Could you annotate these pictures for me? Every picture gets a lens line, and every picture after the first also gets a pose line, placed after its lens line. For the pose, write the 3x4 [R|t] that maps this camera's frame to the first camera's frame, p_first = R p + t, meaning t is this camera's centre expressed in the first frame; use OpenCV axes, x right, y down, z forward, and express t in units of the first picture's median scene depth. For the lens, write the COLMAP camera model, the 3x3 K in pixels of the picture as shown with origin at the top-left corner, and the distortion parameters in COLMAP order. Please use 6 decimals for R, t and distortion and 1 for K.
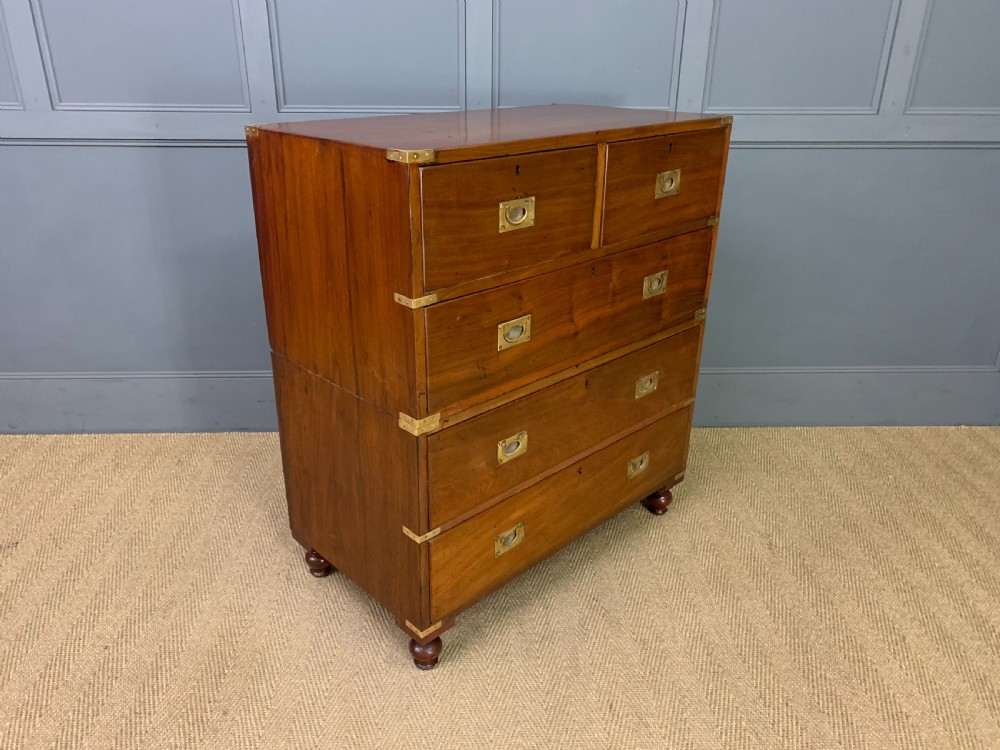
lens RADIAL K [[766.8, 0, 487.1], [0, 766.8, 373.1], [0, 0, 1]] dist [0.011873, 0.003206]
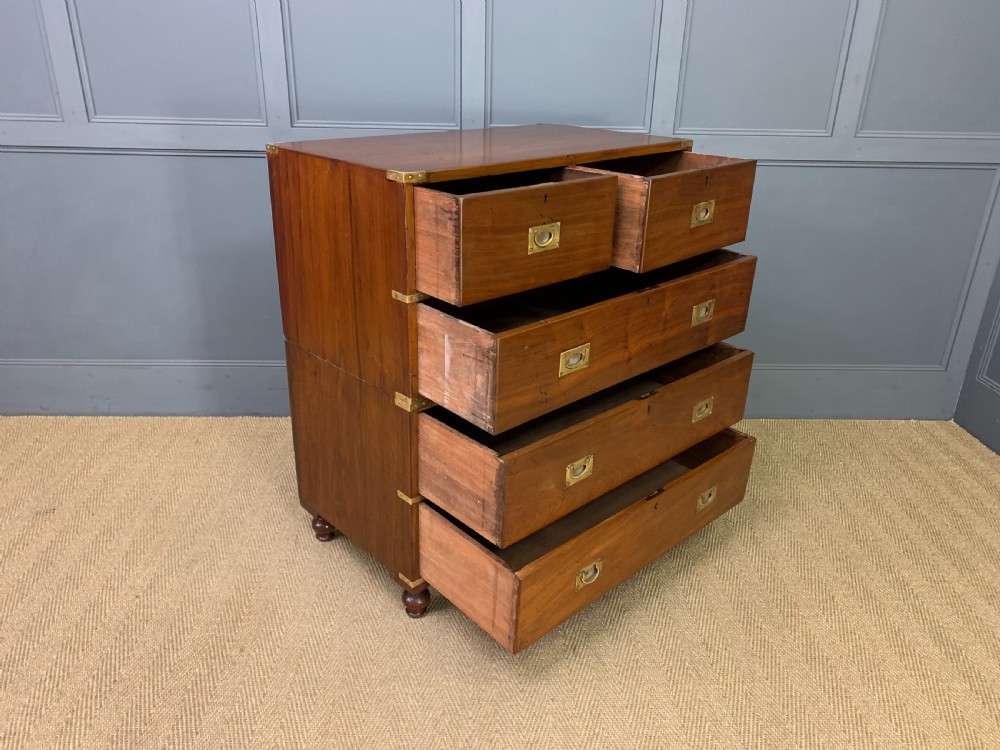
lens RADIAL K [[765.8, 0, 493.7], [0, 765.8, 375.1], [0, 0, 1]] dist [0.014524, 0.005966]
pose [[0.999896, 0.013780, 0.004148, 0.026551], [-0.013784, 0.999904, 0.001042, 0.018831], [-0.004133, -0.001099, 0.999991, -0.148222]]
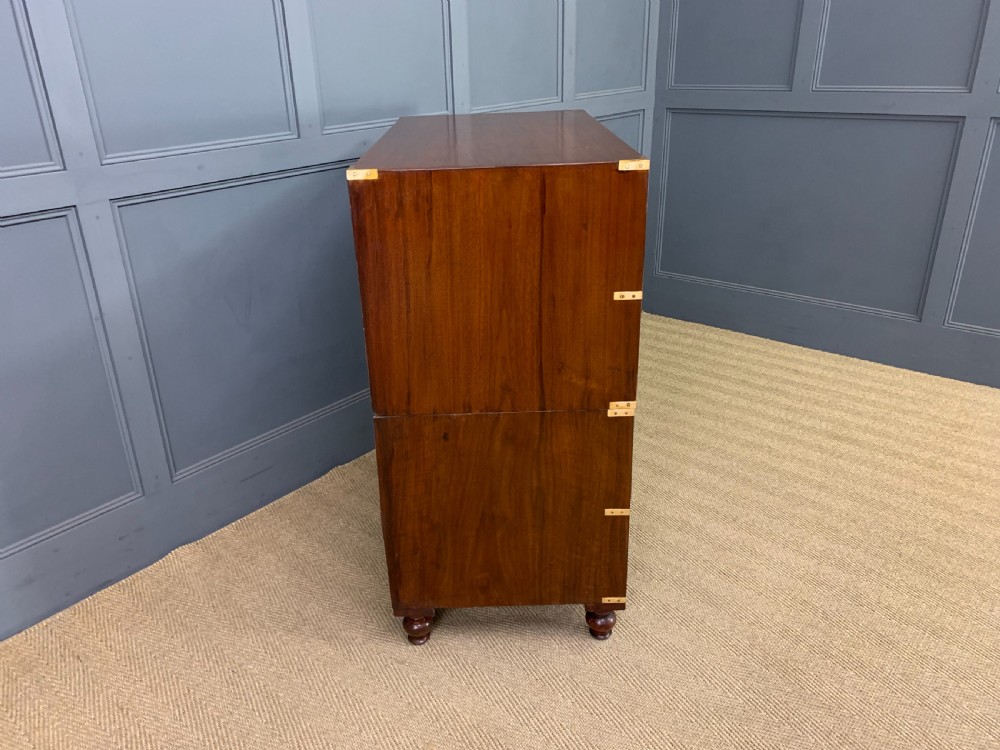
lens RADIAL K [[767.9, 0, 486.0], [0, 767.9, 369.8], [0, 0, 1]] dist [0.128537, -0.316878]
pose [[0.681246, -0.314452, 0.661077, -0.783785], [0.321190, 0.939874, 0.116077, -0.146359], [-0.657830, 0.133254, 0.741285, 0.250399]]
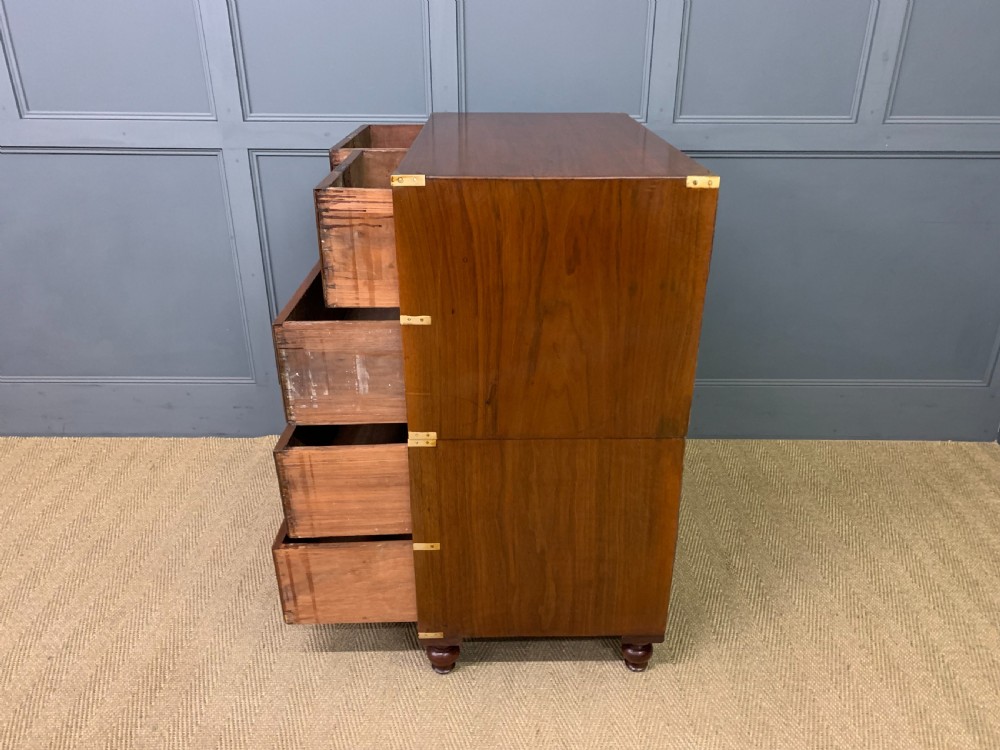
lens RADIAL K [[767.2, 0, 502.5], [0, 767.2, 376.7], [0, 0, 1]] dist [0.018833, -0.005243]
pose [[0.999395, 0.012065, -0.032620, 0.132206], [-0.011433, 0.999745, 0.019478, -0.041435], [0.032846, -0.019093, 0.999278, 0.009936]]
